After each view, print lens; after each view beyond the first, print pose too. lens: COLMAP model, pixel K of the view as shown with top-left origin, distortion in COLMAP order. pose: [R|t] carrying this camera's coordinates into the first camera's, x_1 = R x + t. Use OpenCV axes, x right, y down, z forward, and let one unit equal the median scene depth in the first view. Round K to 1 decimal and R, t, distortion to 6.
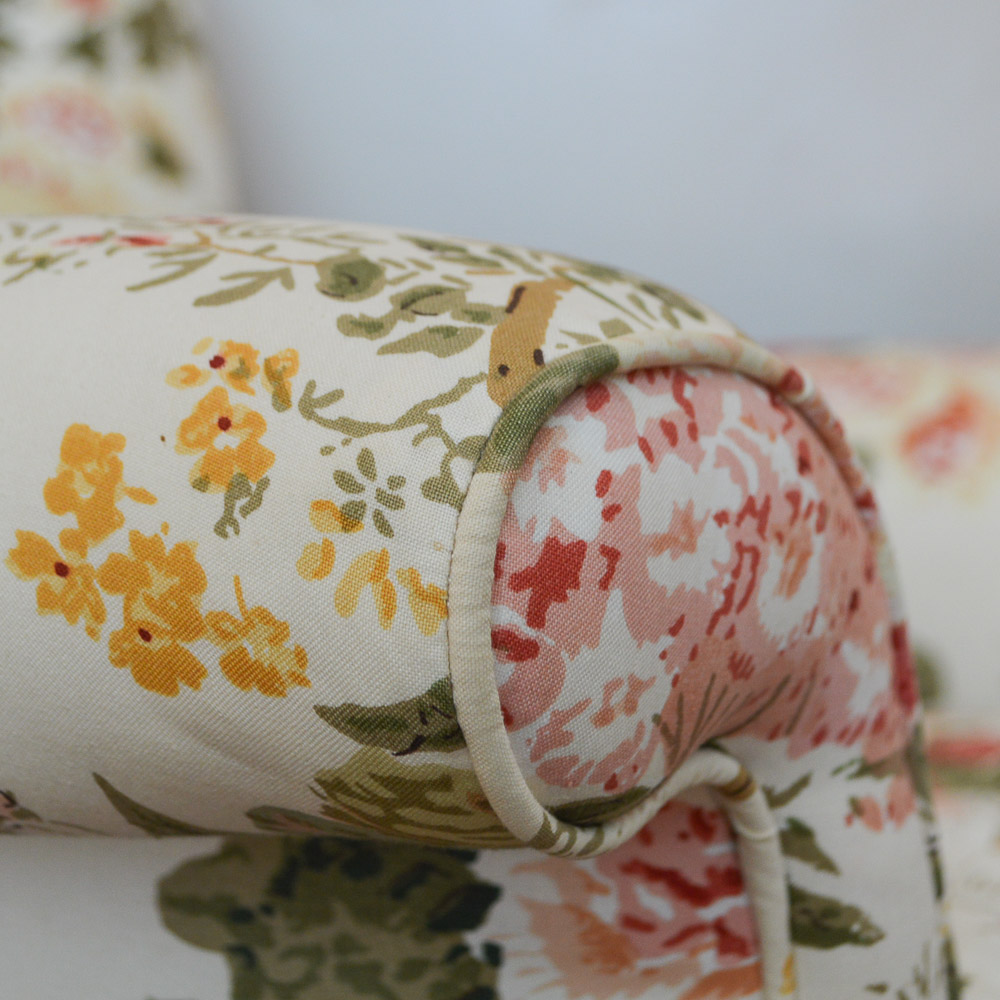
lens RADIAL K [[2209.1, 0, 500.0], [0, 2209.1, 500.0], [0, 0, 1]] dist [-0.070774, -0.269299]
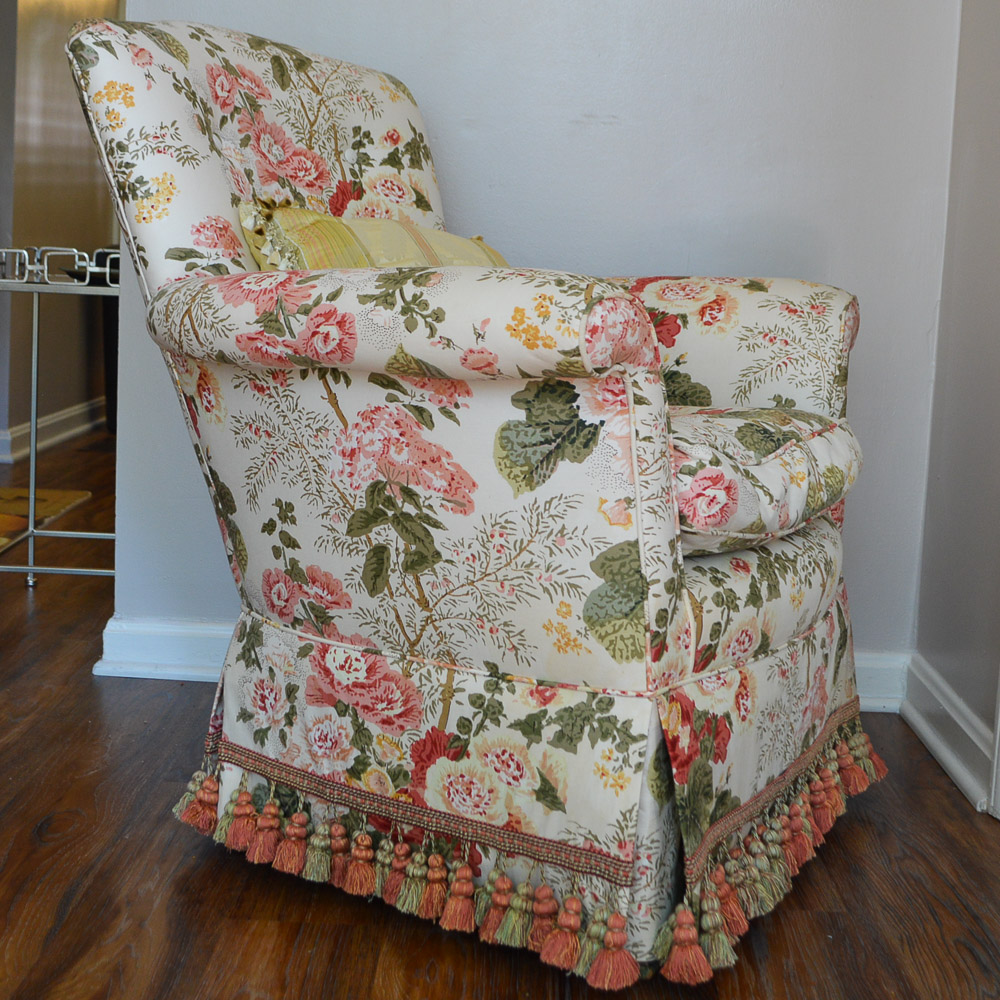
lens RADIAL K [[1404.2, 0, 500.0], [0, 1404.2, 500.0], [0, 0, 1]] dist [-0.212092, 0.000023]
pose [[0.999970, 0.006258, -0.004534, -0.216654], [-0.005730, 0.994100, 0.108315, 0.079999], [0.005185, -0.108286, 0.994106, -2.952033]]
